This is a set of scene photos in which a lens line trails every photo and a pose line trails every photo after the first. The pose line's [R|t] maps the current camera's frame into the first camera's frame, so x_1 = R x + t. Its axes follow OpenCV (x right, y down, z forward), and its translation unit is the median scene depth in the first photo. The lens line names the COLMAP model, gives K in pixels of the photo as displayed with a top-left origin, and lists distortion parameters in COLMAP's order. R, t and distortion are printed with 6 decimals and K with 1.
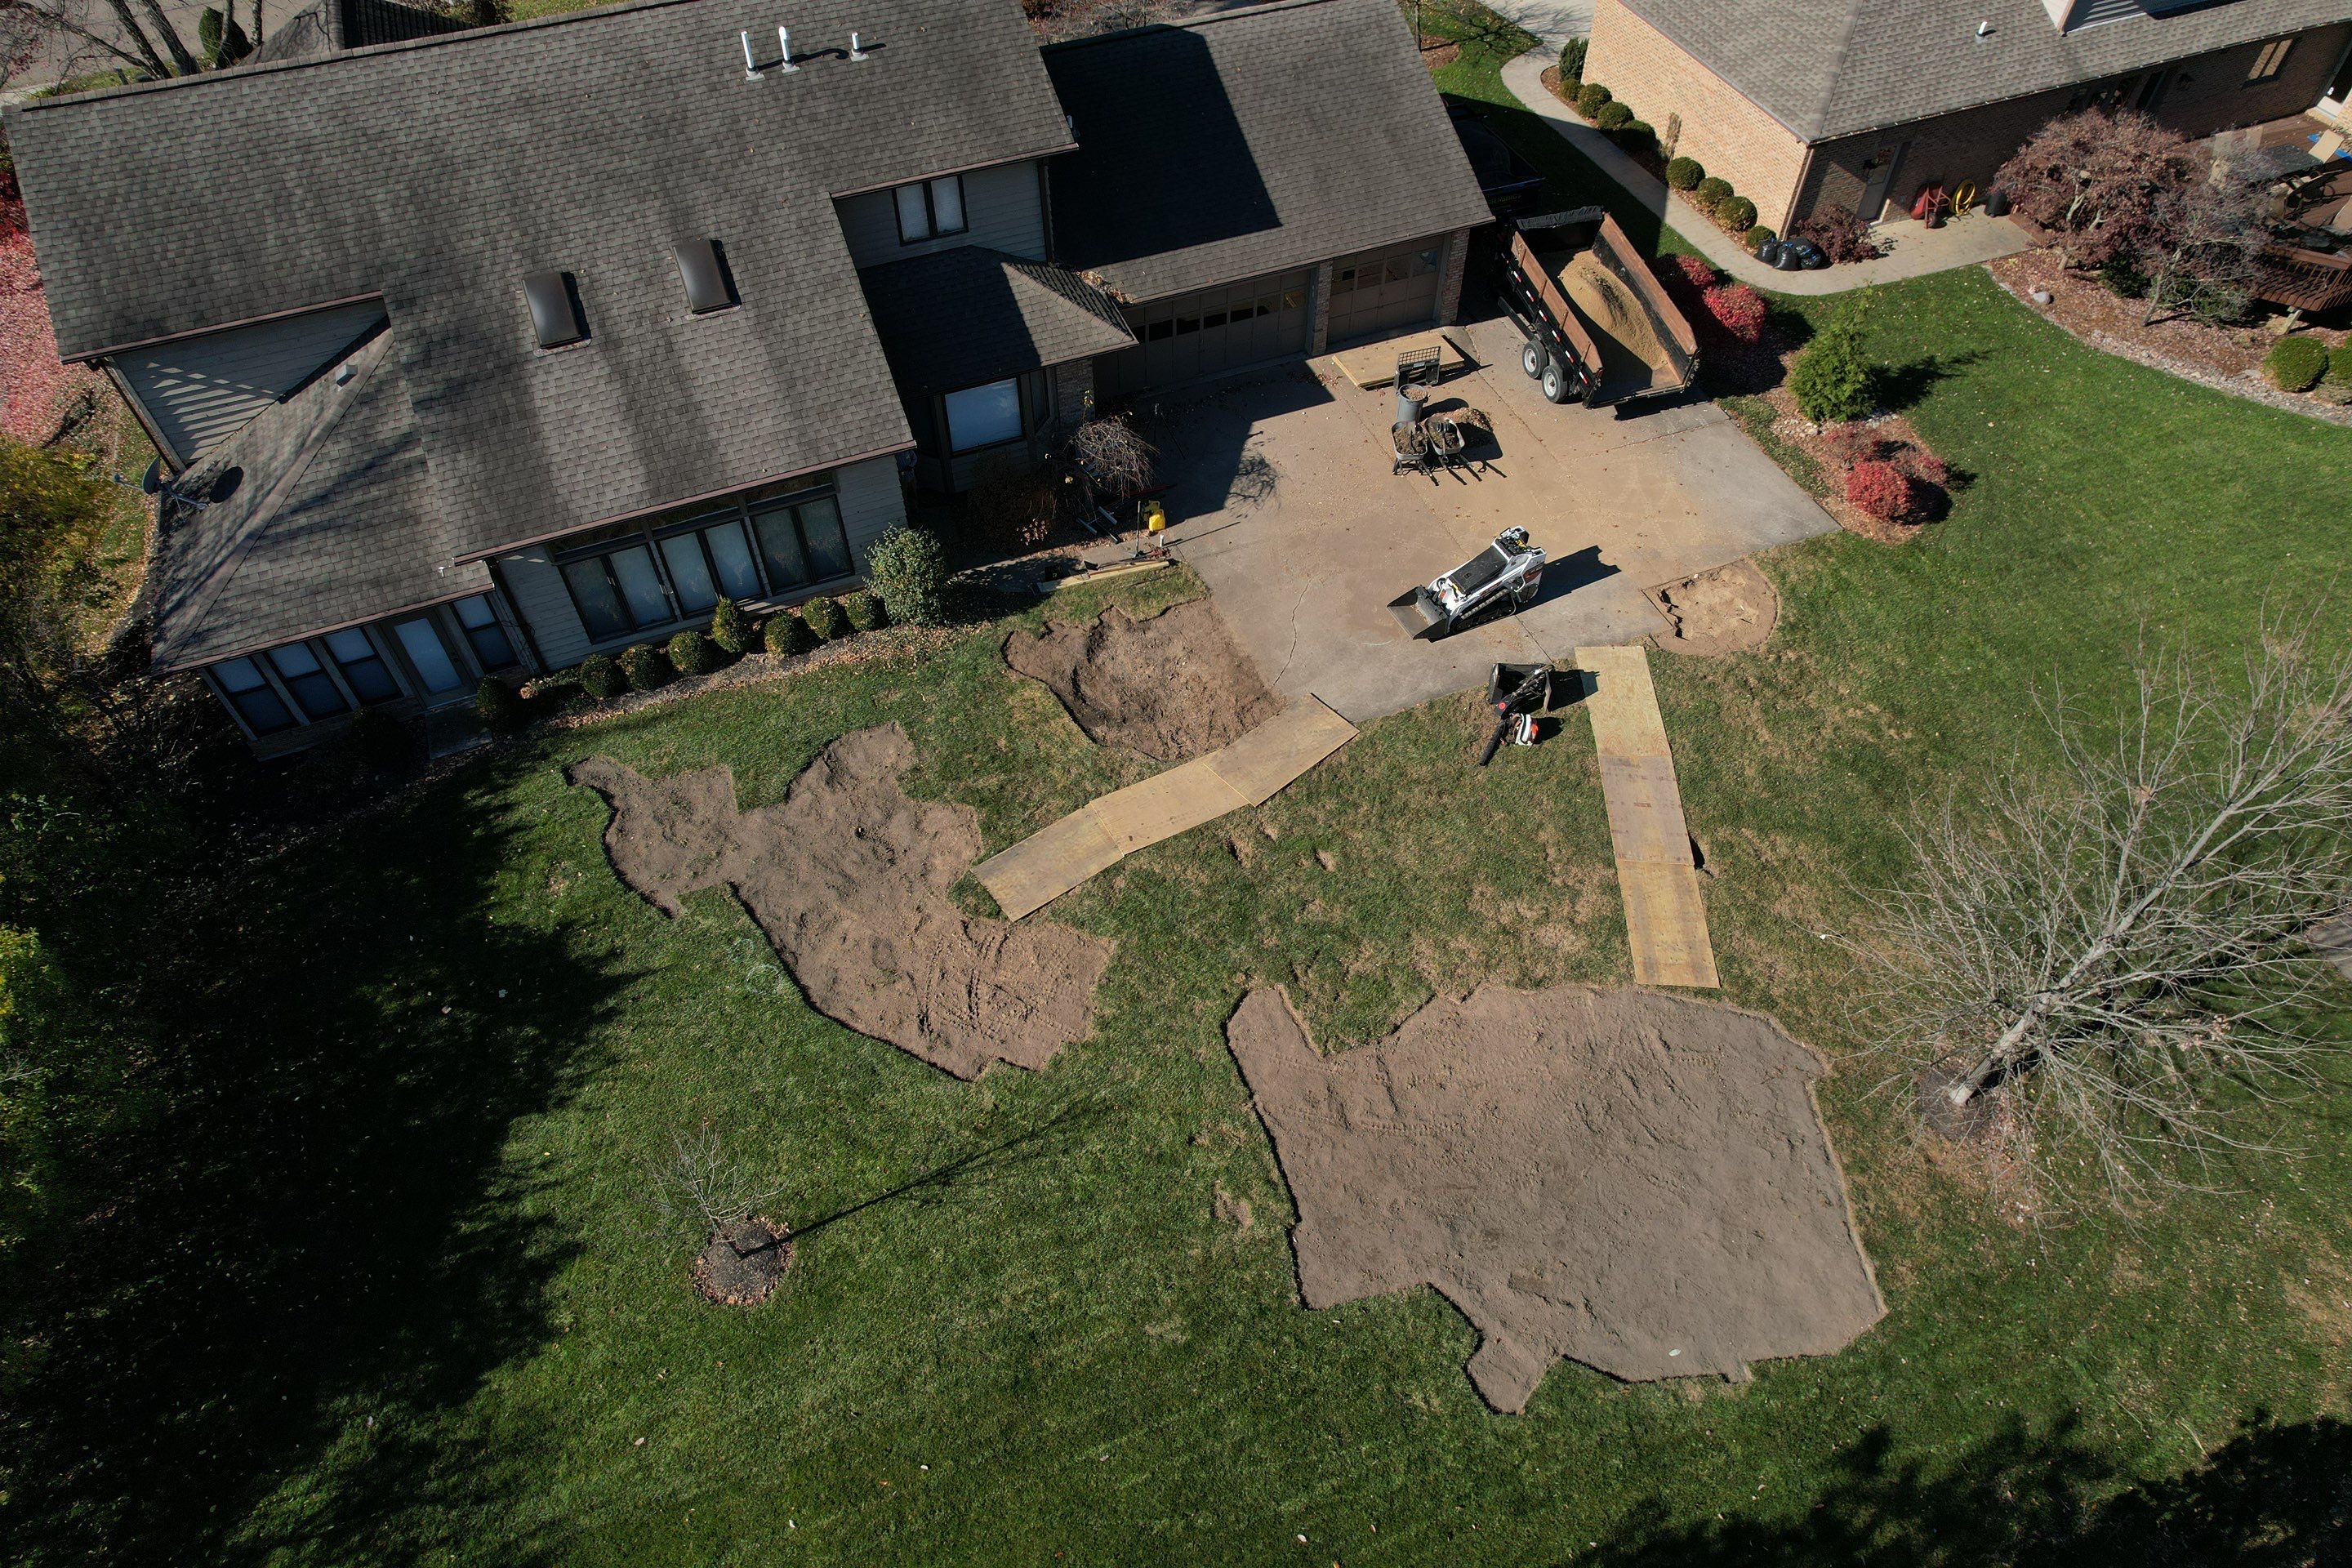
lens RADIAL K [[1535.0, 0, 1172.4], [0, 1535.0, 771.8], [0, 0, 1]] dist [-0.069529, 0.050677]
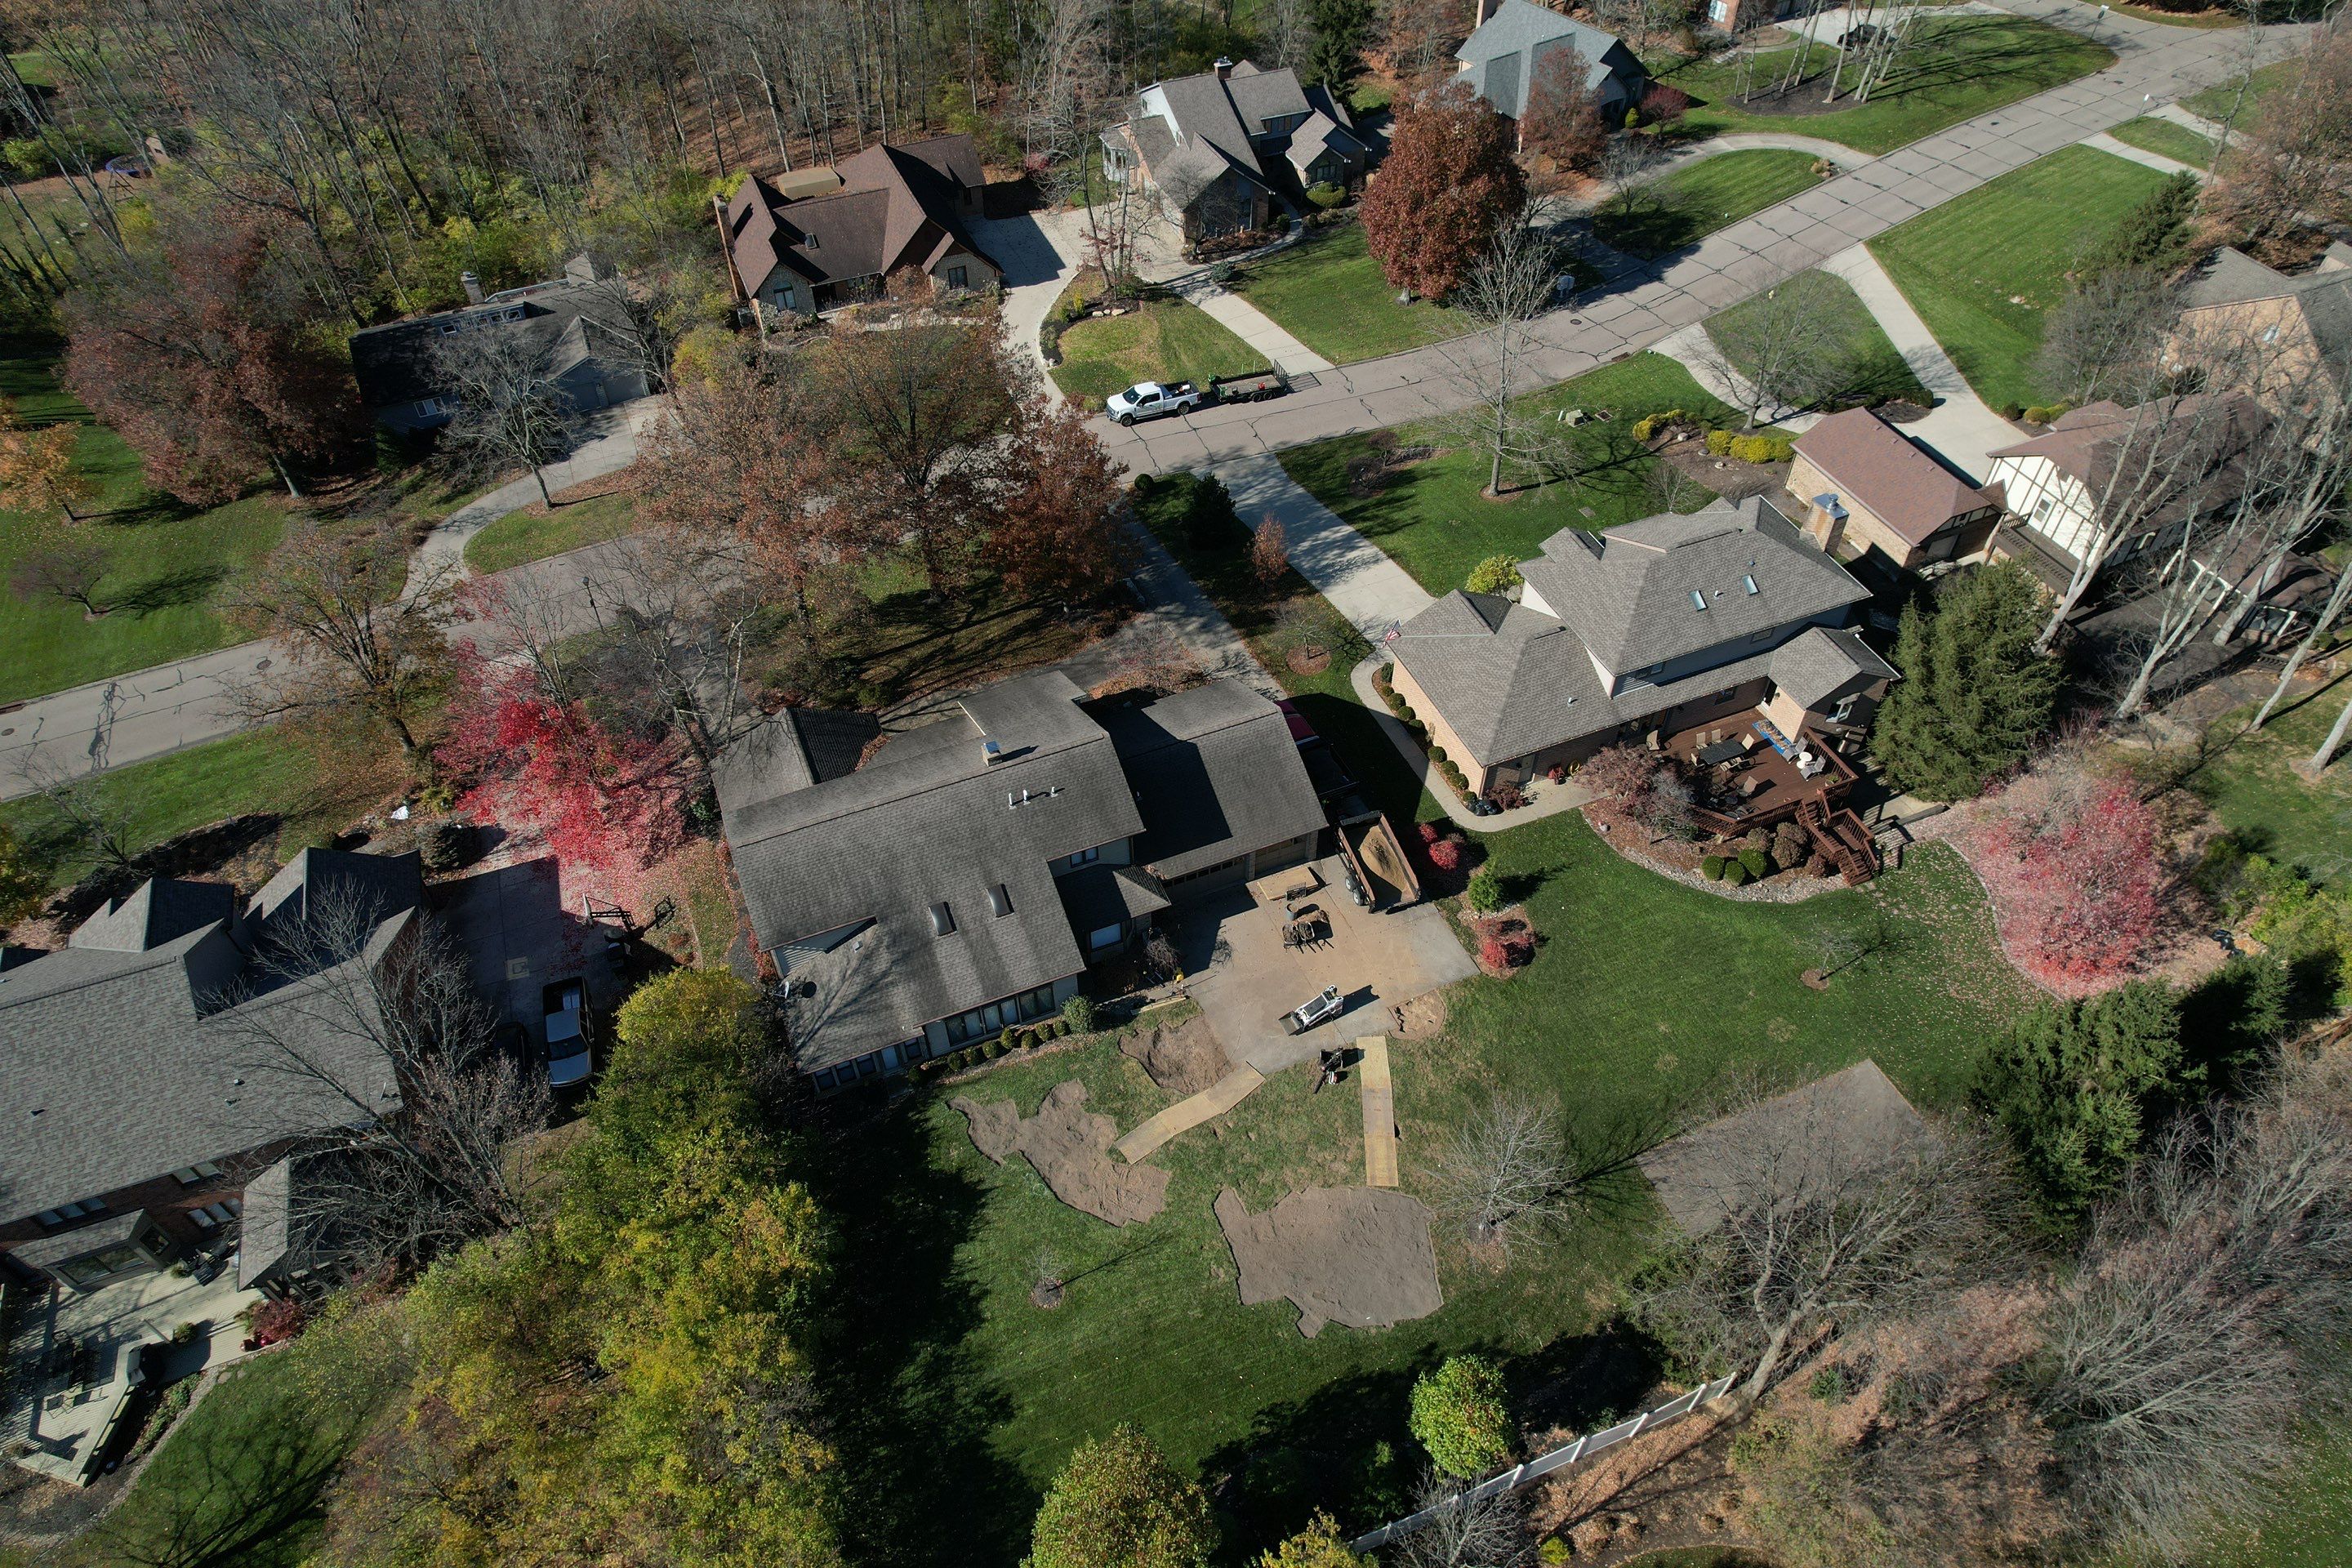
lens RADIAL K [[1535.0, 0, 1179.2], [0, 1535.0, 774.4], [0, 0, 1]] dist [-0.069529, 0.050677]
pose [[0.999768, -0.014165, 0.016234, -0.051705], [0.015205, 0.997712, -0.065869, -0.364529], [-0.015263, 0.066101, 0.997696, -1.527128]]
